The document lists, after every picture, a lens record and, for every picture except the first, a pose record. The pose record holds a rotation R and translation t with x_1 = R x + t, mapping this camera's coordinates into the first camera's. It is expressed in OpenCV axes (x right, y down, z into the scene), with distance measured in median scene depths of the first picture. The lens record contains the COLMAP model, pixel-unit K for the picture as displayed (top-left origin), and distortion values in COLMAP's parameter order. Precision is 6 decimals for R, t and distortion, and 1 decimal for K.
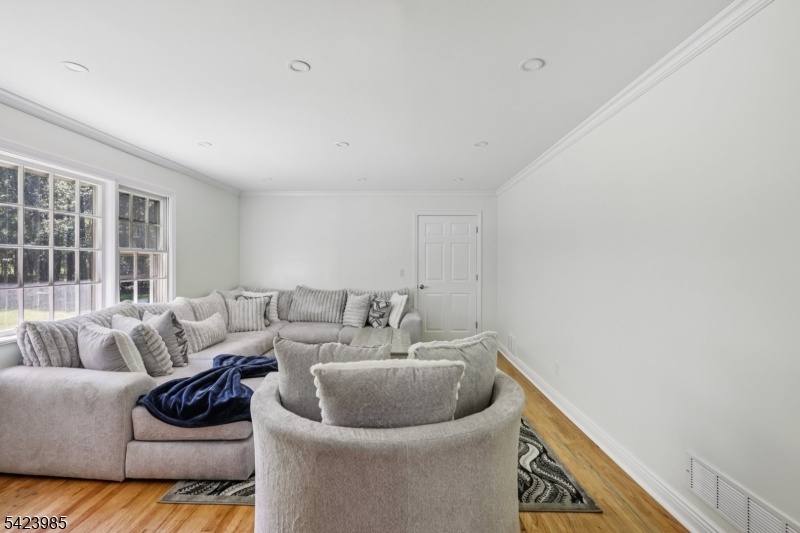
lens RADIAL K [[368.9, 0, 397.0], [0, 368.9, 261.5], [0, 0, 1]] dist [0.000314, -0.000125]
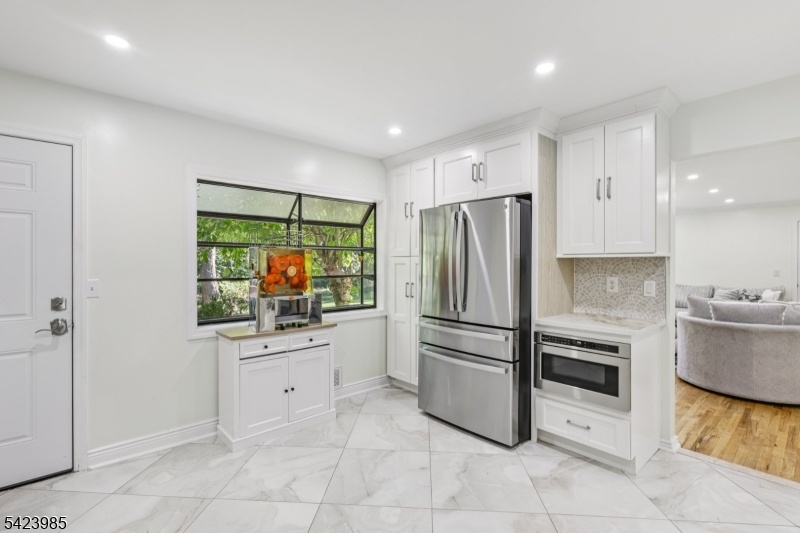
lens RADIAL K [[368.9, 0, 397.0], [0, 368.9, 261.5], [0, 0, 1]] dist [0.000314, -0.000125]
pose [[0.679330, -0.006844, -0.733801, 0.058110], [0.006877, 0.999972, -0.002960, -0.008254], [0.733801, -0.003036, 0.679358, -0.685399]]
